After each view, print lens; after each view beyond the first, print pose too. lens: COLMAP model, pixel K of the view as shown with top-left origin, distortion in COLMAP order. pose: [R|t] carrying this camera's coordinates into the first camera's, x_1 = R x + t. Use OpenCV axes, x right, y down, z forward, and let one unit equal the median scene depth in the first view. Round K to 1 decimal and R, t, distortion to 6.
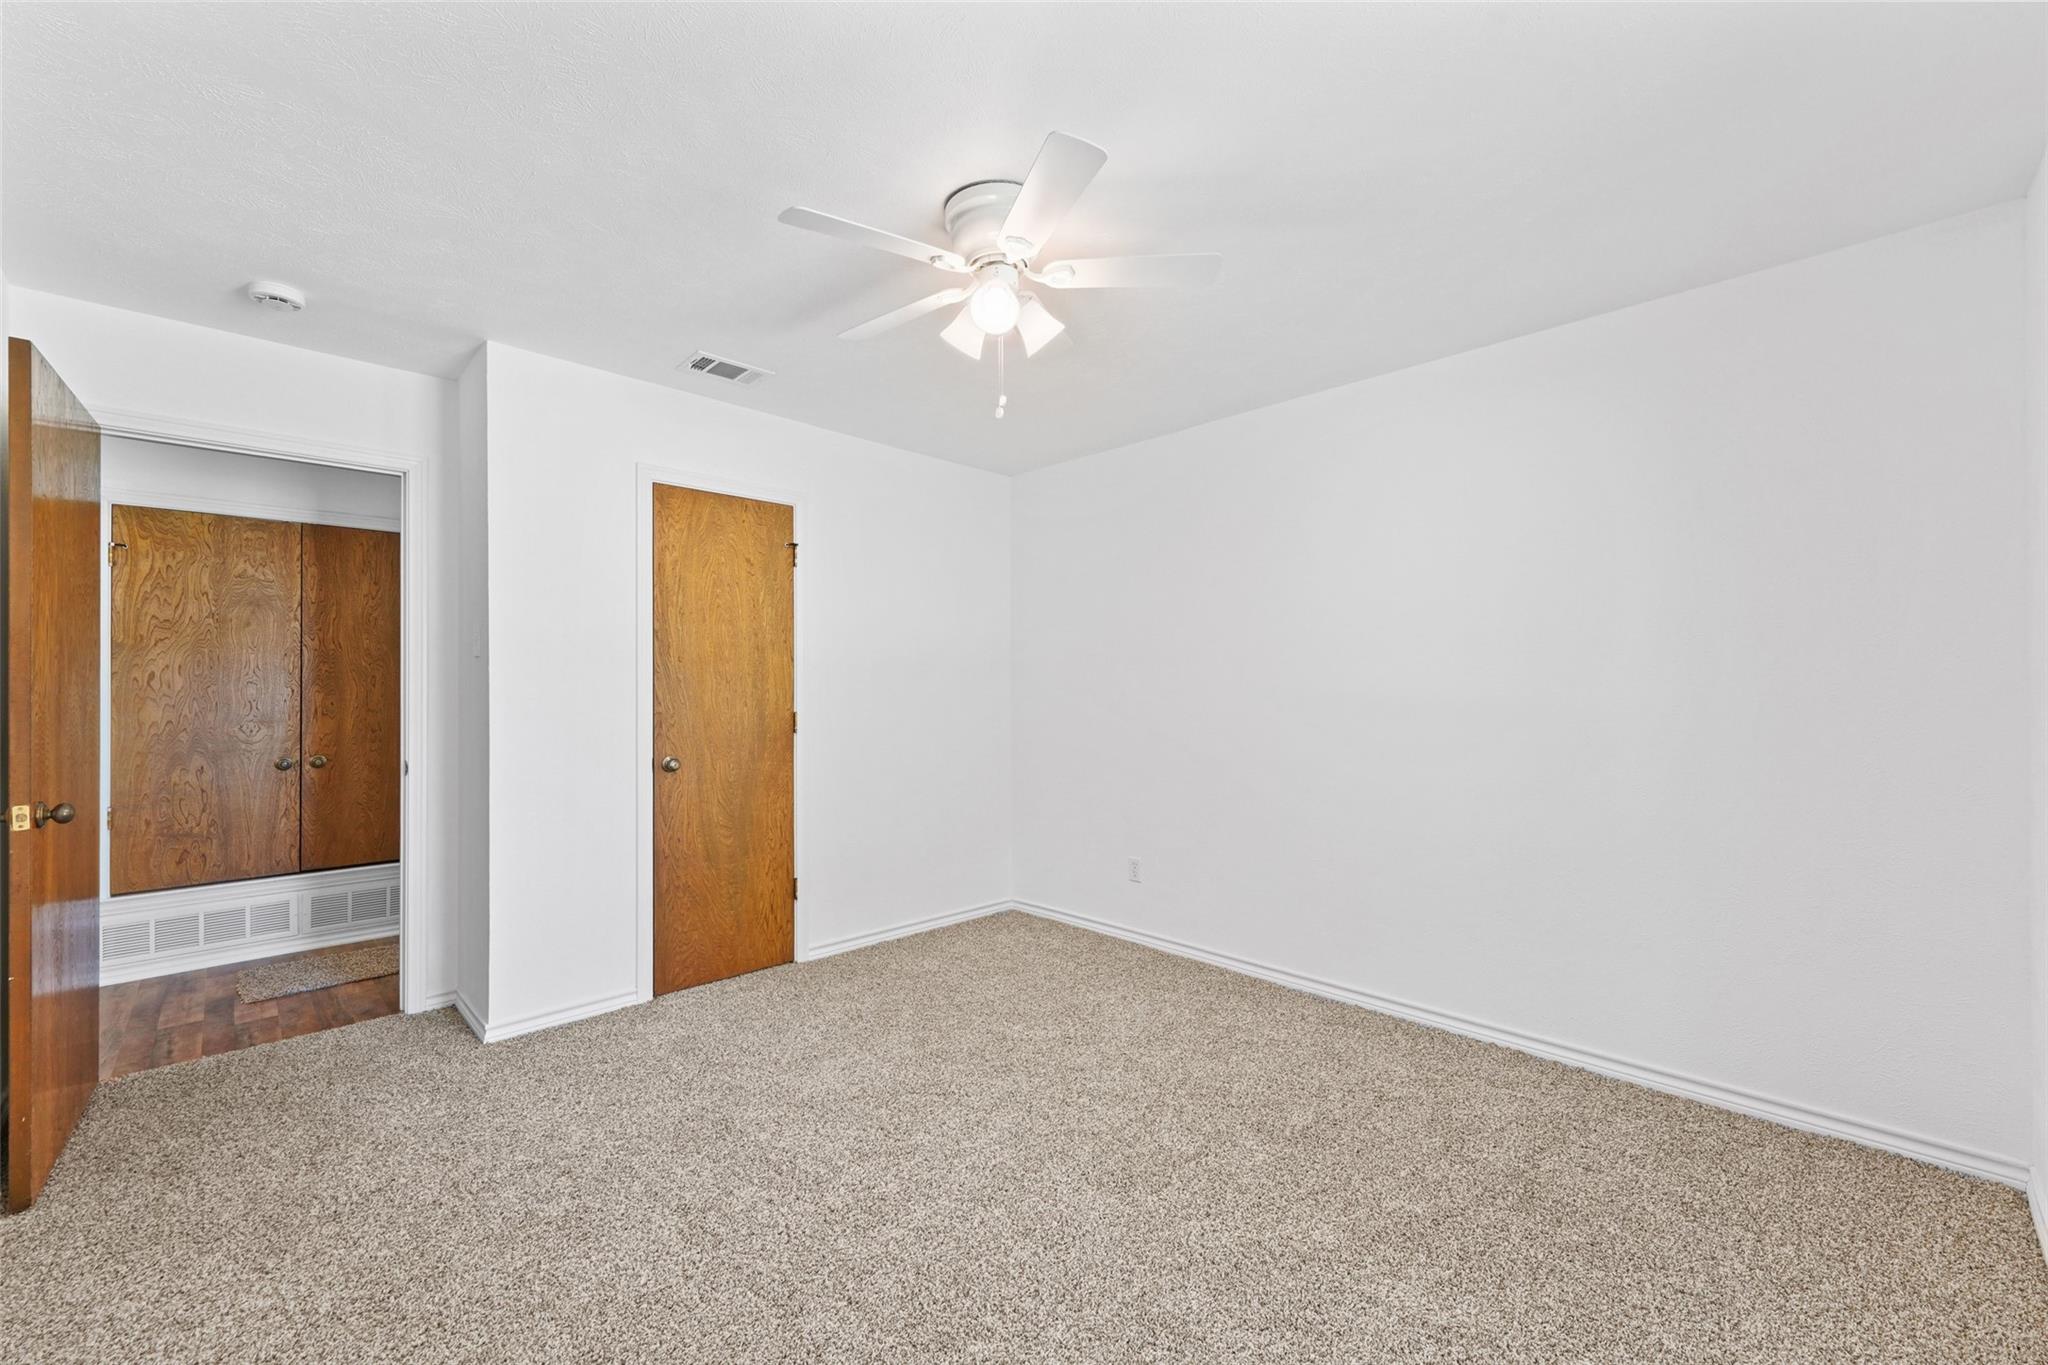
lens RADIAL K [[816.5, 0, 1022.6], [0, 816.5, 681.5], [0, 0, 1]] dist [0.001561, -0.000459]
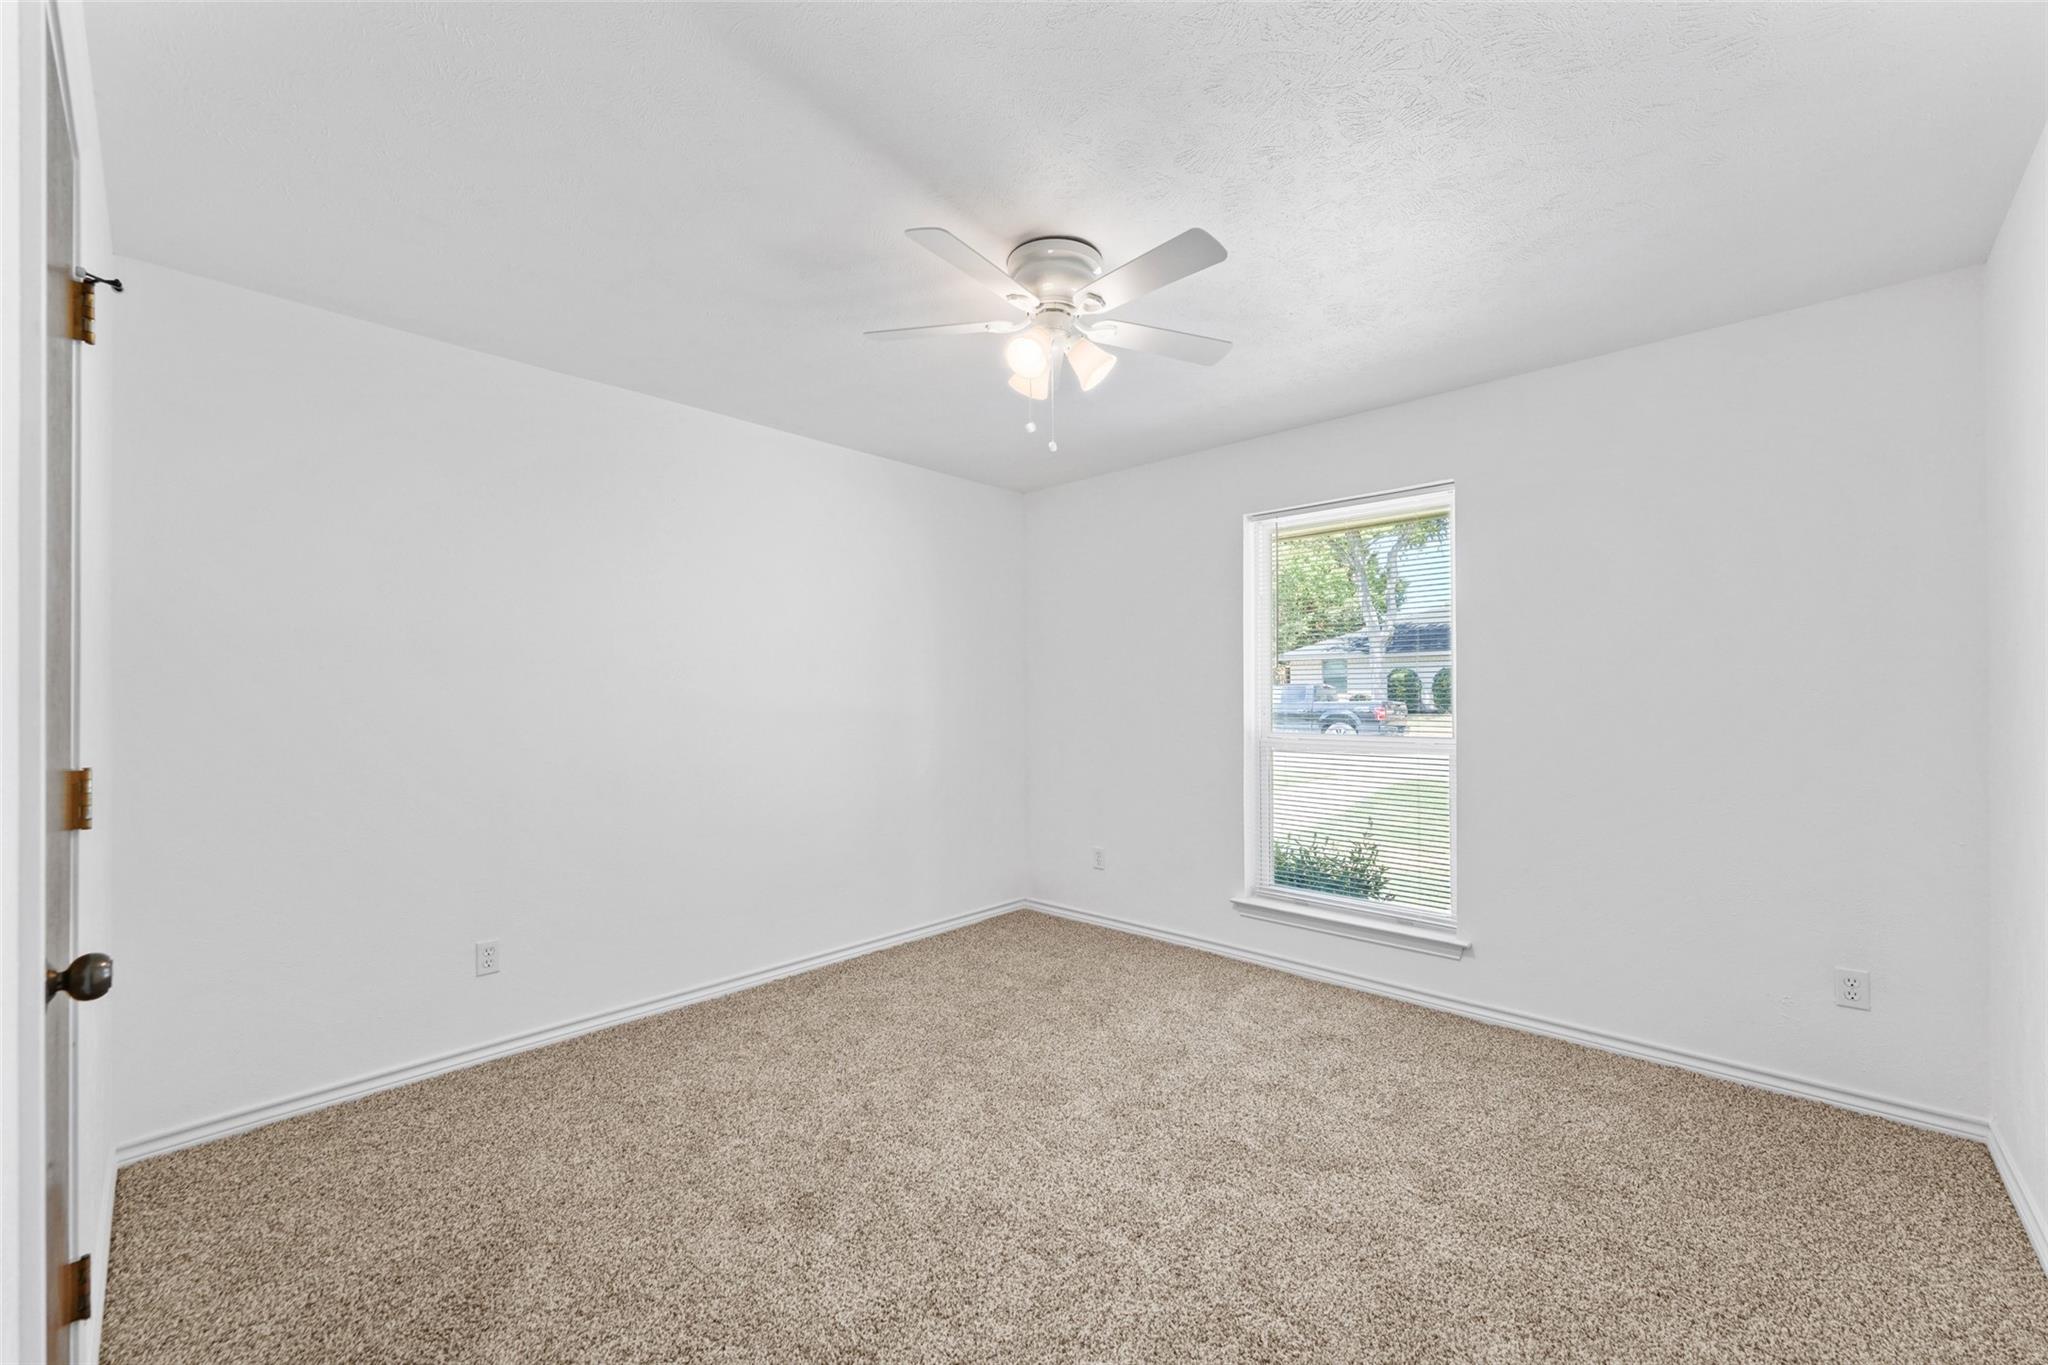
lens RADIAL K [[816.5, 0, 1022.2], [0, 816.5, 689.3], [0, 0, 1]] dist [0.001561, -0.000459]
pose [[-0.030686, -0.000387, 0.999529, -0.747932], [-0.004614, 0.999989, 0.000245, -0.008351], [-0.999518, -0.004604, -0.030688, 0.710716]]
